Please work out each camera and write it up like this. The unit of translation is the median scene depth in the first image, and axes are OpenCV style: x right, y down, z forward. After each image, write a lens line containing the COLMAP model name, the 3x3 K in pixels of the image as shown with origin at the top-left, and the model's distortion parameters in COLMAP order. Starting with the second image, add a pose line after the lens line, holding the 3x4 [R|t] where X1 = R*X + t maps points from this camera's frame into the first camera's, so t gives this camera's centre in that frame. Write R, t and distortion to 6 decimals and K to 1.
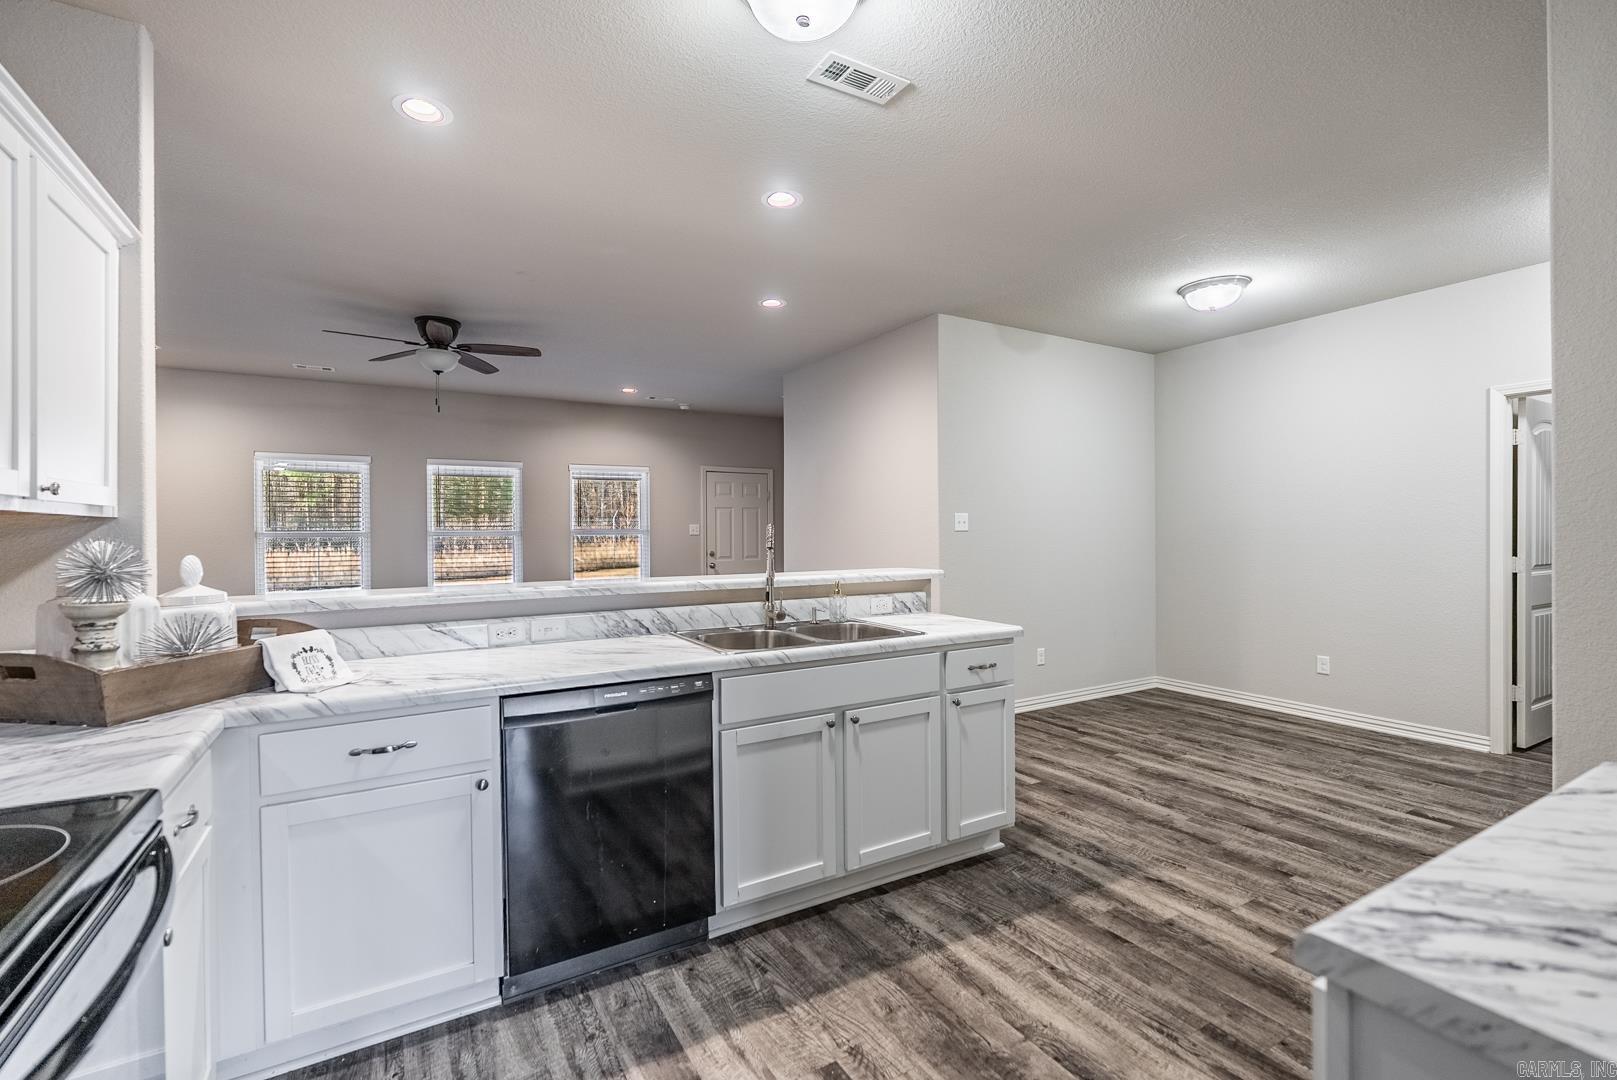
lens RADIAL K [[722.0, 0, 813.7], [0, 722.0, 538.5], [0, 0, 1]] dist [-0.008192, 0.001593]
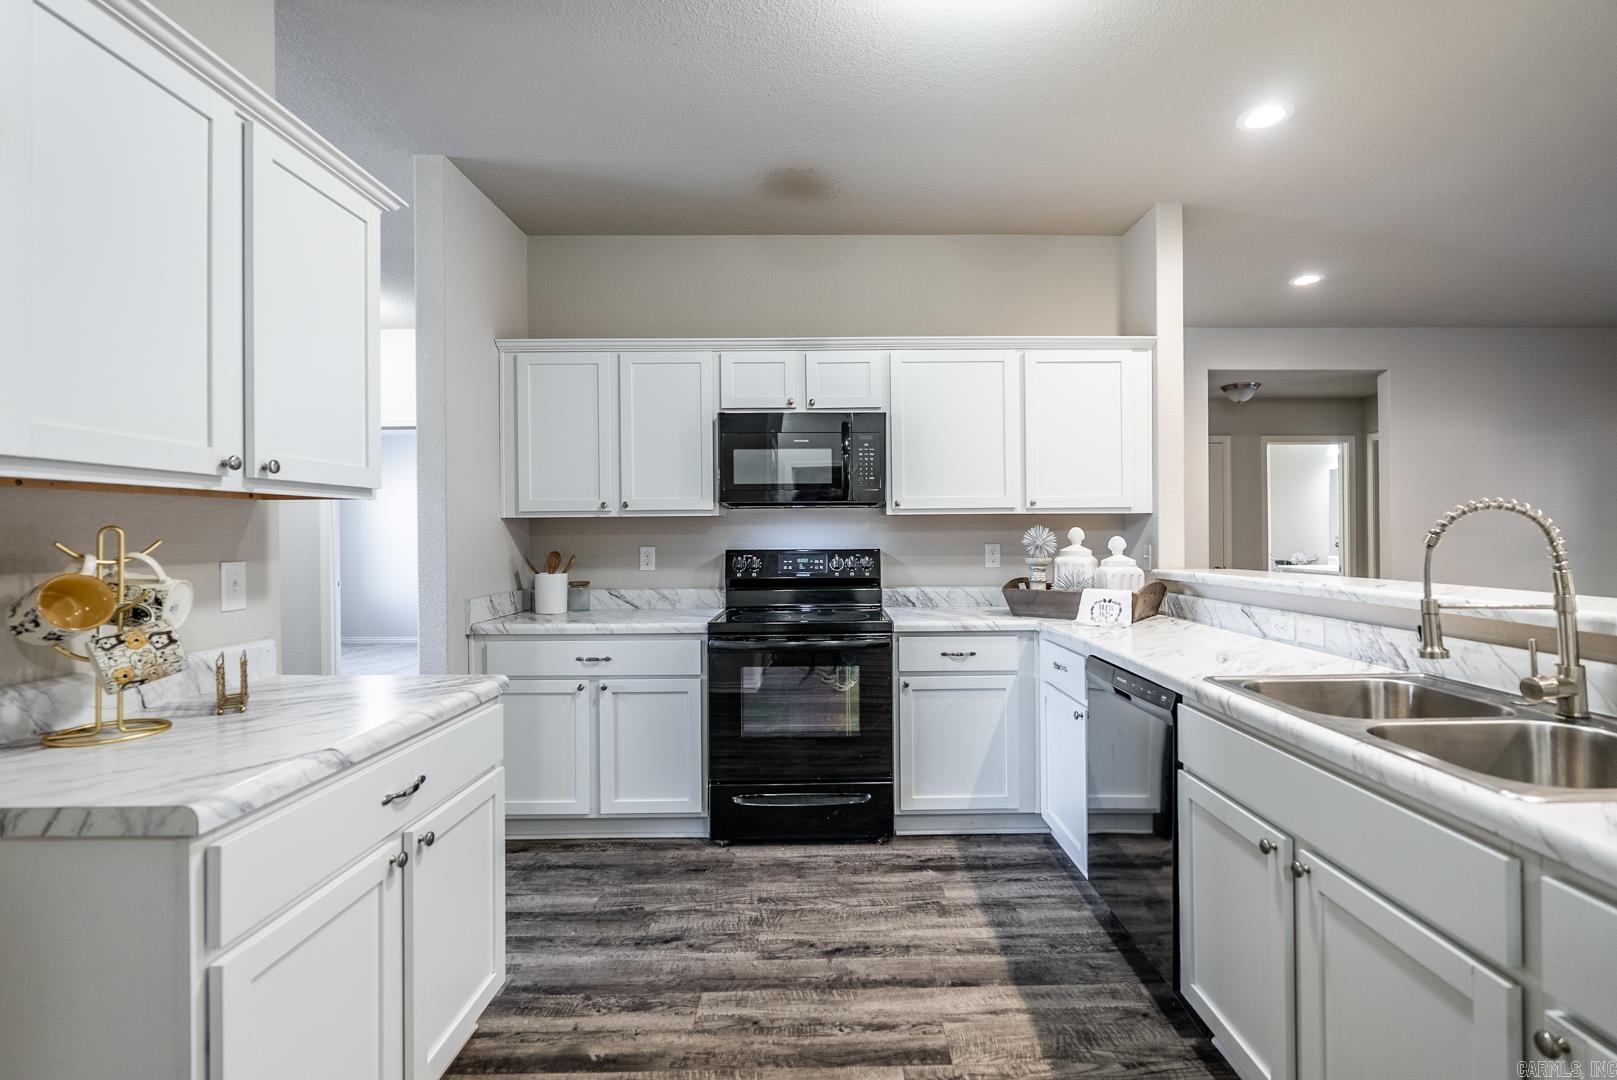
lens RADIAL K [[722.0, 0, 830.7], [0, 722.0, 535.9], [0, 0, 1]] dist [-0.008192, 0.001593]
pose [[-0.500705, 0.013495, -0.865513, 0.525387], [0.002421, 0.999896, 0.014190, -0.001844], [0.865615, 0.005010, -0.500686, 0.745635]]
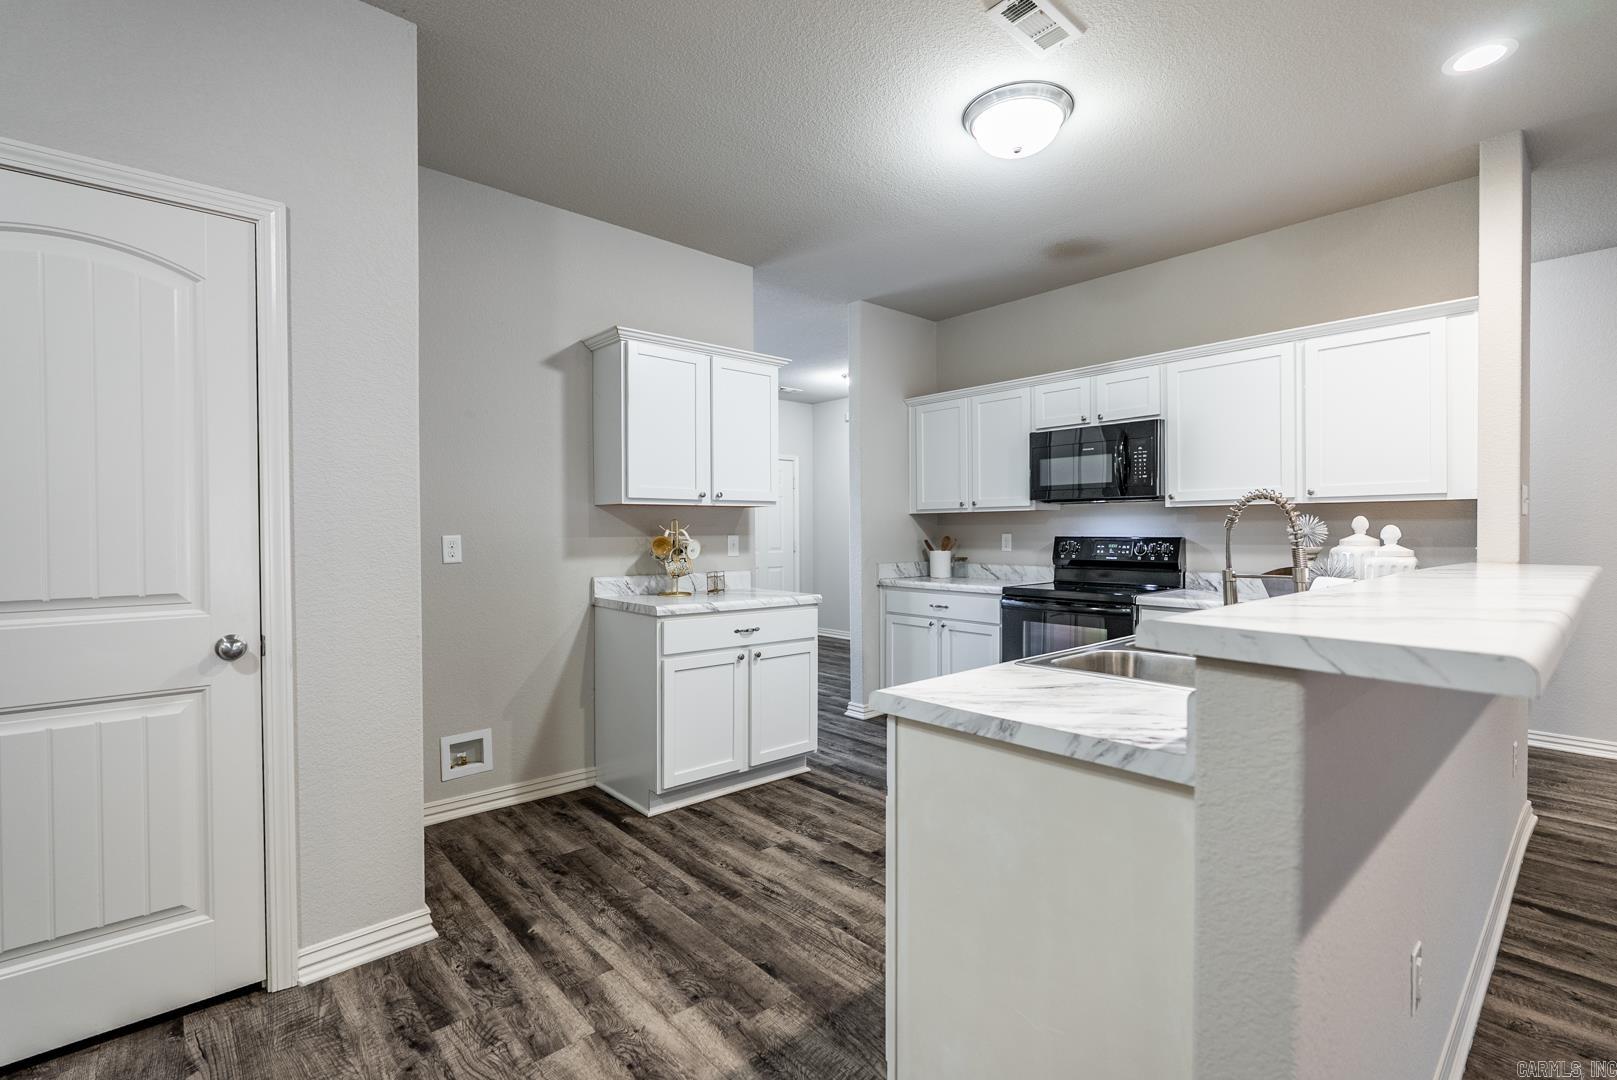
lens RADIAL K [[722.0, 0, 809.1], [0, 722.0, 532.0], [0, 0, 1]] dist [-0.008192, 0.001593]
pose [[-0.982089, 0.010645, -0.188116, 0.386276], [0.008468, 0.999888, 0.012374, 0.004696], [0.188226, 0.010559, -0.982069, 1.352499]]
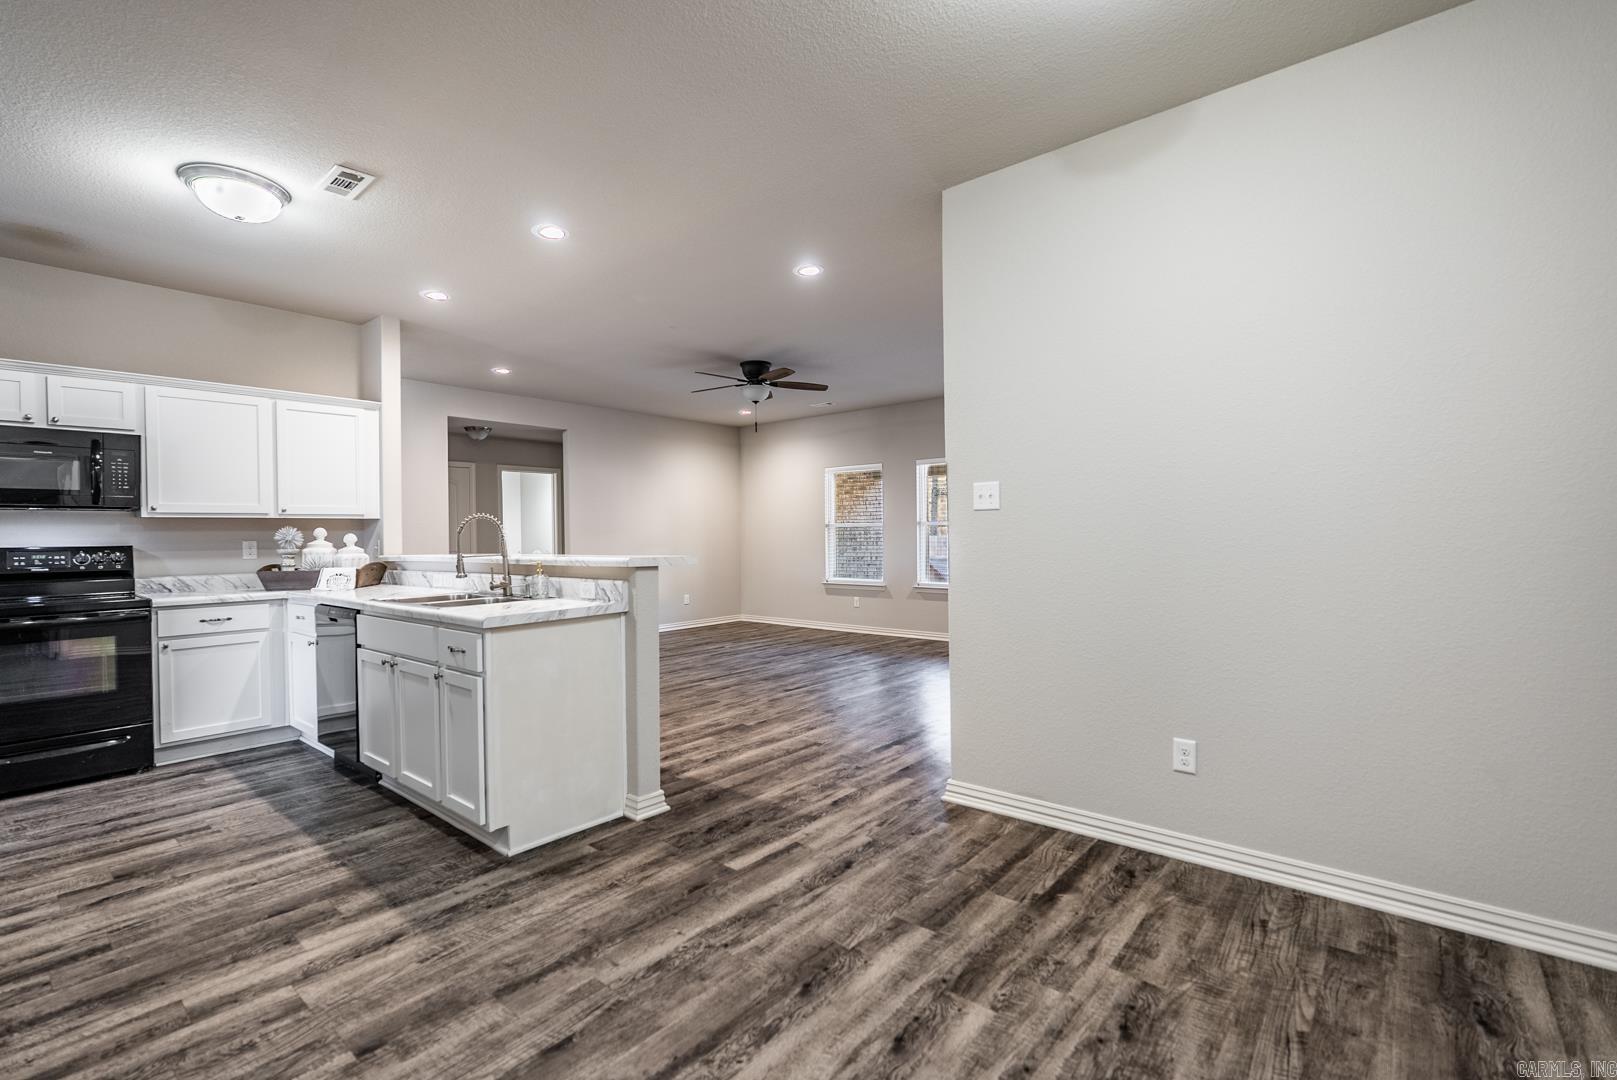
lens RADIAL K [[722.0, 0, 810.3], [0, 722.0, 535.2], [0, 0, 1]] dist [-0.008192, 0.001593]
pose [[0.330148, 0.002912, -0.943925, 1.175713], [0.002959, 0.999987, 0.004119, 0.013386], [0.943925, -0.004153, 0.330135, 0.992486]]
